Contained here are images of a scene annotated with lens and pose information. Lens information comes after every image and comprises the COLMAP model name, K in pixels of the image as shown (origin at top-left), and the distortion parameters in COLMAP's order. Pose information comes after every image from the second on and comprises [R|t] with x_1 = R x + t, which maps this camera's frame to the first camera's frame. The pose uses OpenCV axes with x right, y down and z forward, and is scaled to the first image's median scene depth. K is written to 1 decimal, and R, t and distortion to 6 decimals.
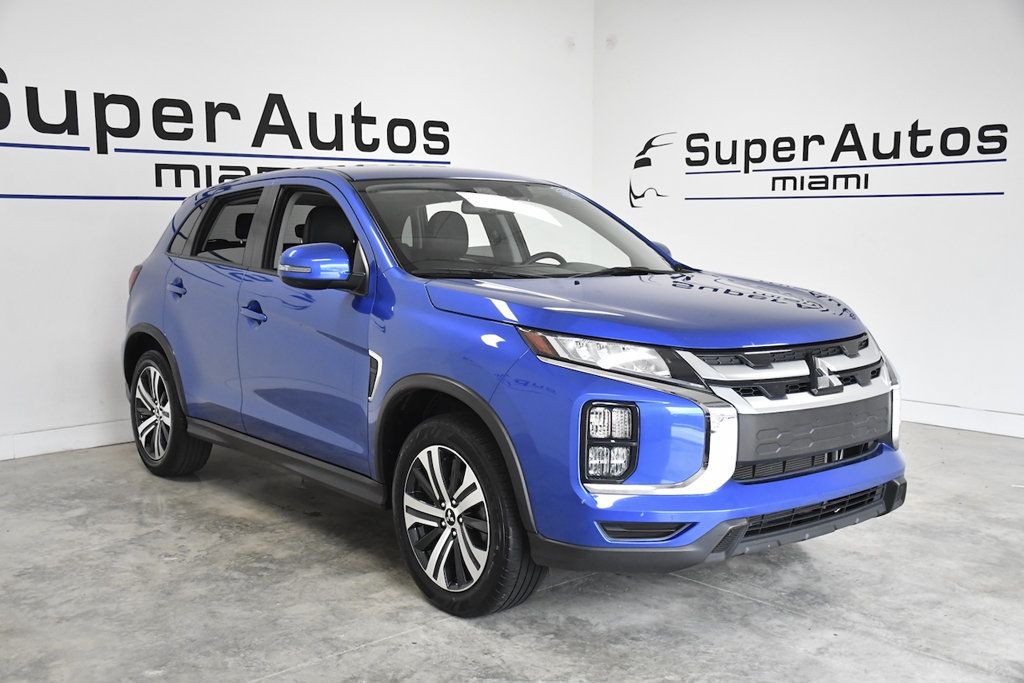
lens RADIAL K [[1075.8, 0, 512.0], [0, 1075.8, 341.5], [0, 0, 1]] dist [-0.046999, 0.311292]
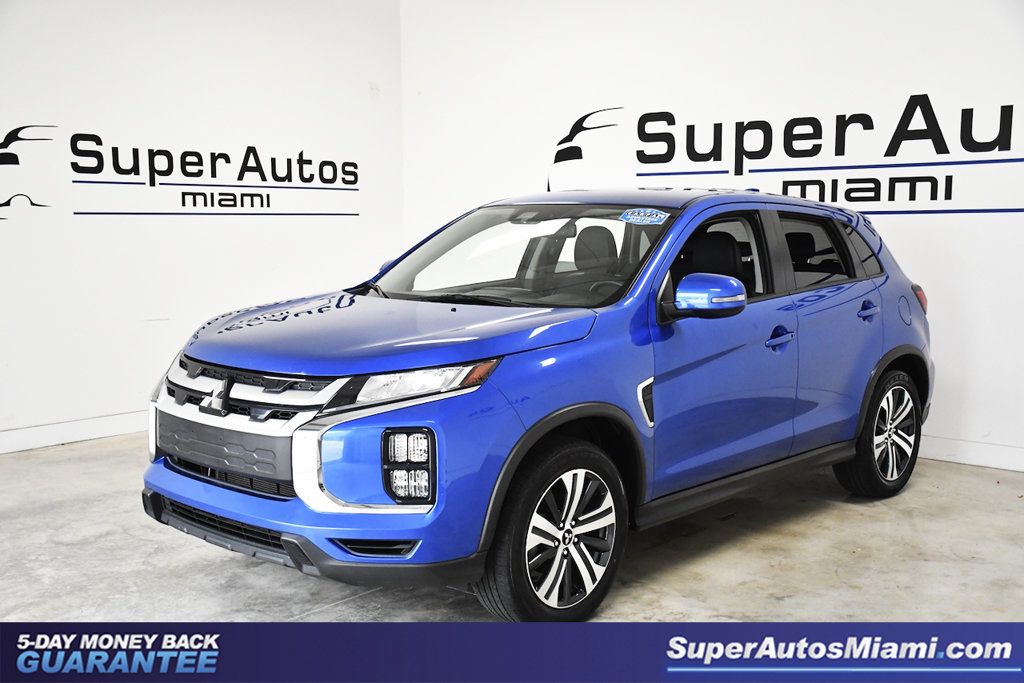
lens RADIAL K [[1123.0, 0, 512.0], [0, 1123.0, 341.5], [0, 0, 1]] dist [-0.060392, 0.343032]
pose [[0.138556, 0.103277, -0.984955, 0.722632], [-0.115033, 0.989494, 0.087571, -0.074009], [0.983651, 0.101168, 0.148980, 0.581522]]
